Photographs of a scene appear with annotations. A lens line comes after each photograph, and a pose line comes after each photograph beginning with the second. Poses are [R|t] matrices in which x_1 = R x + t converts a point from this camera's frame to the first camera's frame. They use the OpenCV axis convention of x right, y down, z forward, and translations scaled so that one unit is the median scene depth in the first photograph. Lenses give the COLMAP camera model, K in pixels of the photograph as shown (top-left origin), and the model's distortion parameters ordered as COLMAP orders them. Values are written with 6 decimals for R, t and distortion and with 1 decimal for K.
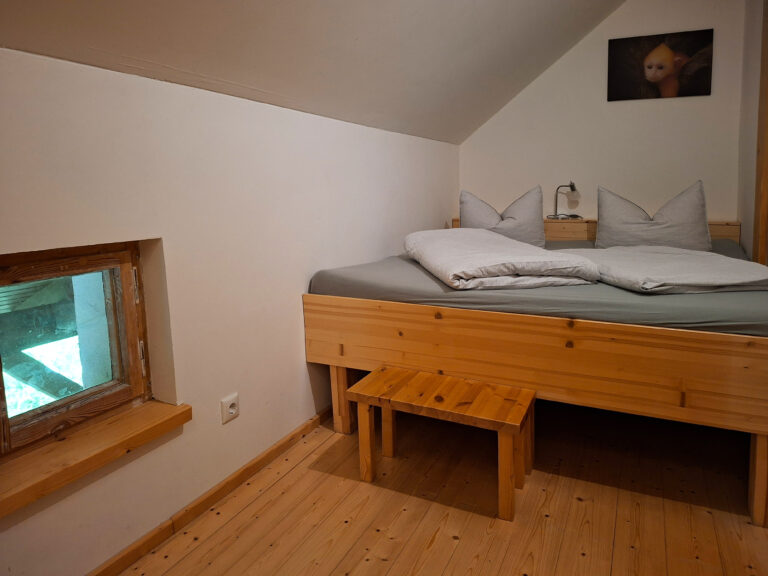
lens RADIAL K [[529.1, 0, 389.0], [0, 529.1, 285.5], [0, 0, 1]] dist [0.123183, -0.133037]
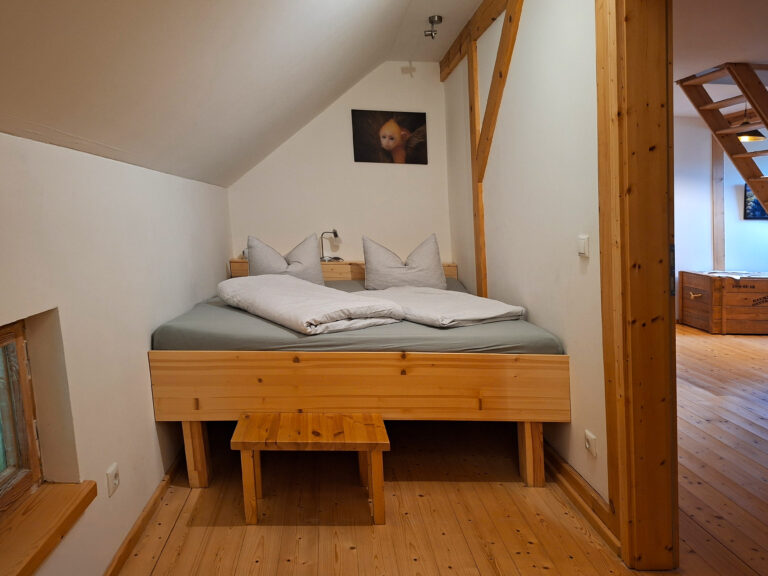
lens RADIAL K [[529.1, 0, 389.0], [0, 529.1, 285.5], [0, 0, 1]] dist [0.123183, -0.133037]
pose [[0.875911, -0.026181, 0.481761, -0.268234], [0.055636, 0.997346, -0.046954, -0.035474], [-0.479253, 0.067931, 0.875044, -0.085680]]
